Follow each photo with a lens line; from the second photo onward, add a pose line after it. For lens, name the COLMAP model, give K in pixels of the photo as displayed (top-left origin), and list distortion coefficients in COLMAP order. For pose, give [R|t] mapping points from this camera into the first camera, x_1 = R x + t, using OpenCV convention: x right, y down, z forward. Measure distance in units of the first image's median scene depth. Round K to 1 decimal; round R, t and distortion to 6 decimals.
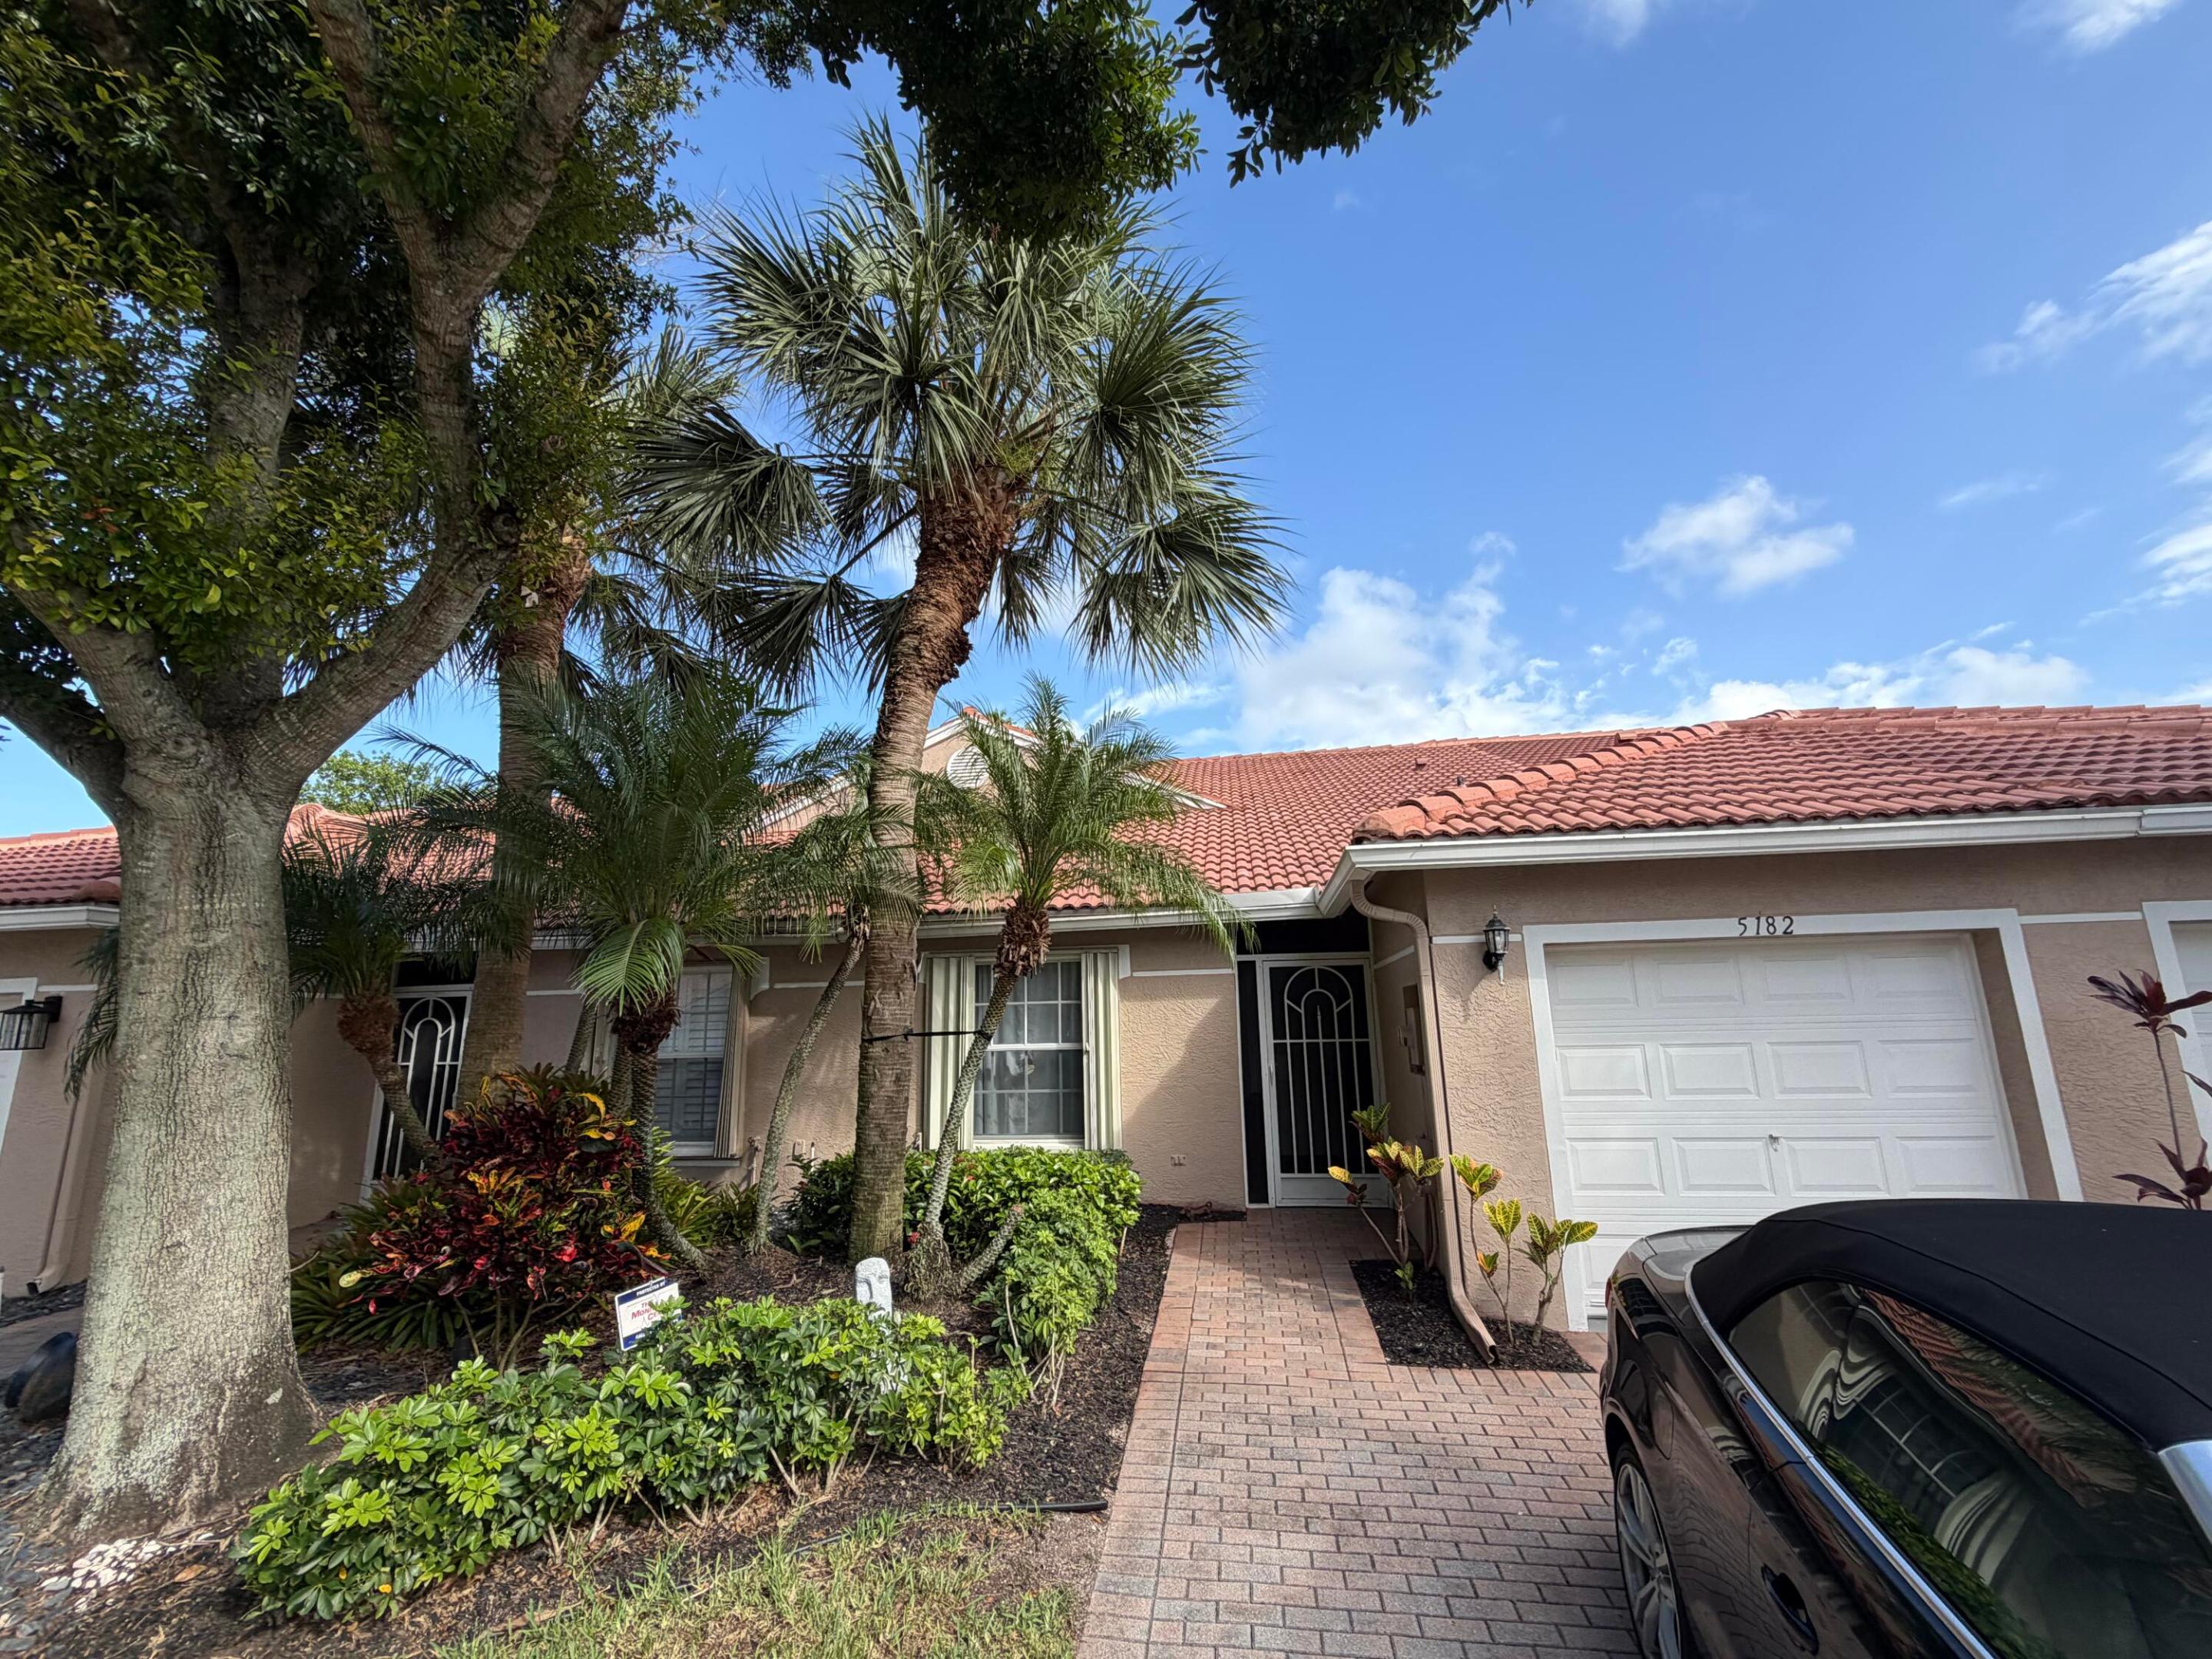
lens RADIAL K [[887.6, 0, 1105.0], [0, 887.6, 832.4], [0, 0, 1]] dist [-0.006670, 0.001211]
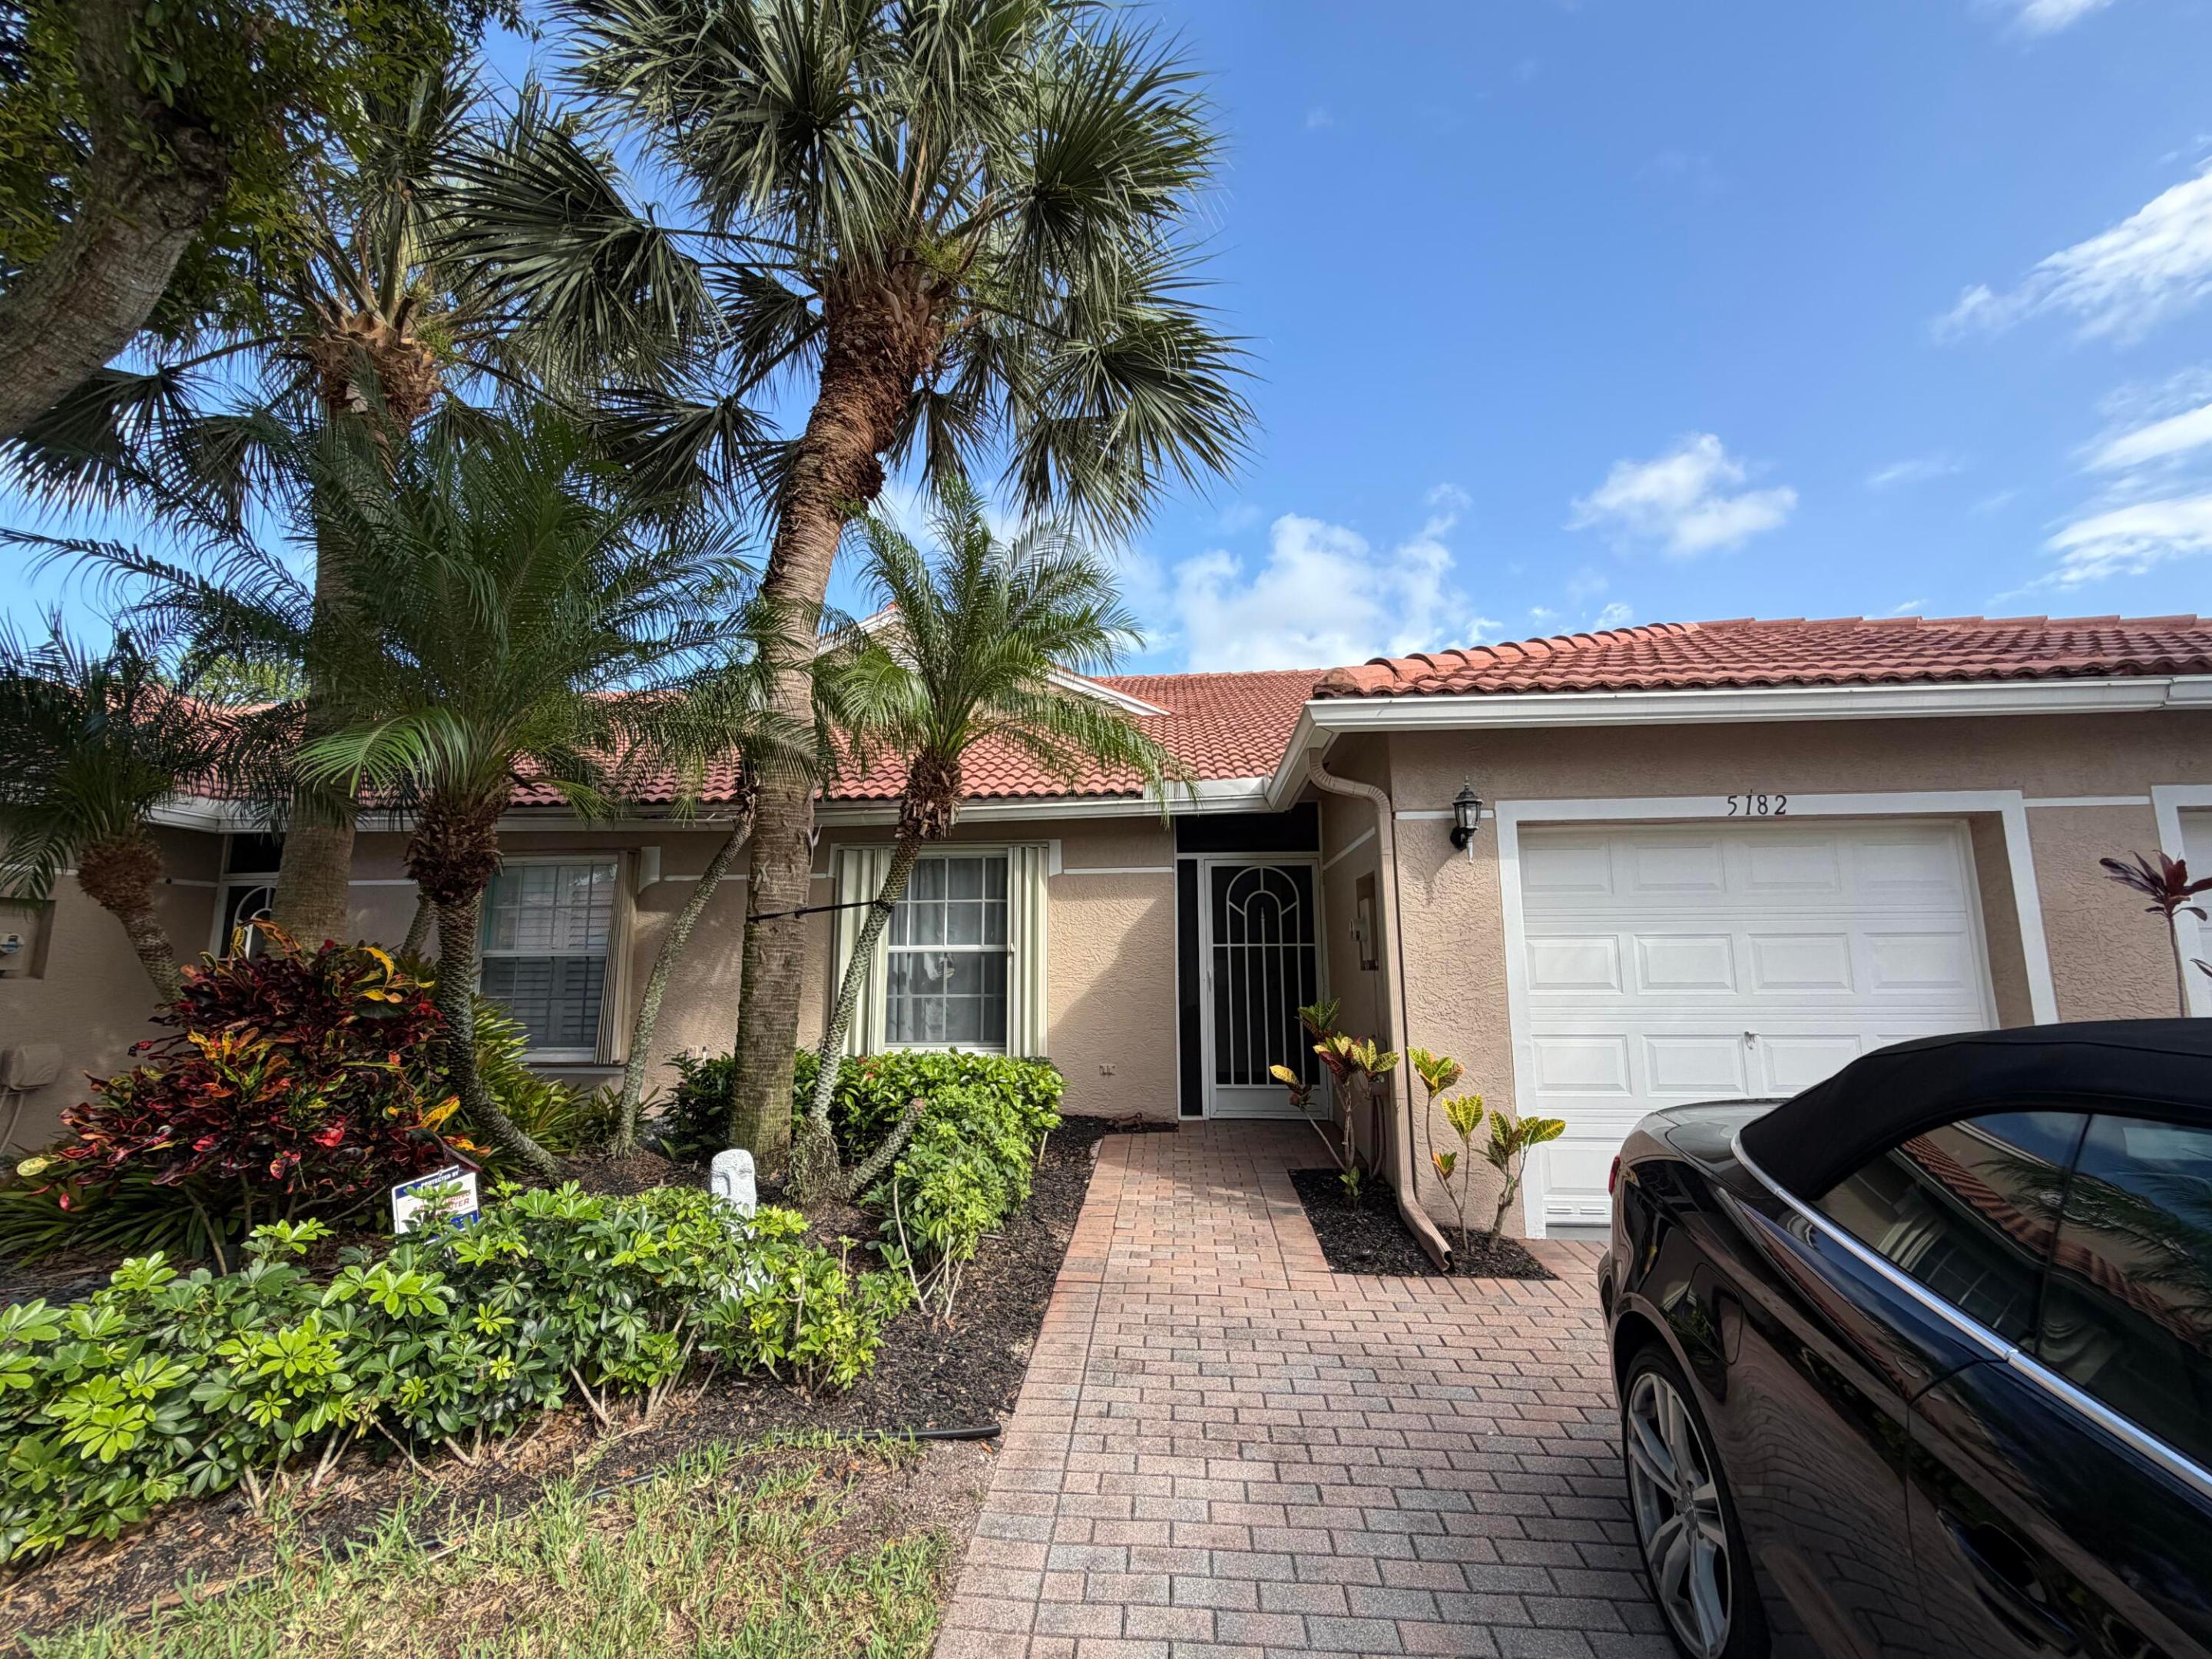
lens RADIAL K [[887.6, 0, 1100.4], [0, 887.6, 828.9], [0, 0, 1]] dist [-0.006670, 0.001211]
pose [[0.998003, 0.023964, 0.058444, 0.021998], [-0.027213, 0.998091, 0.055442, 0.100106], [-0.057003, -0.056922, 0.996750, 0.134375]]
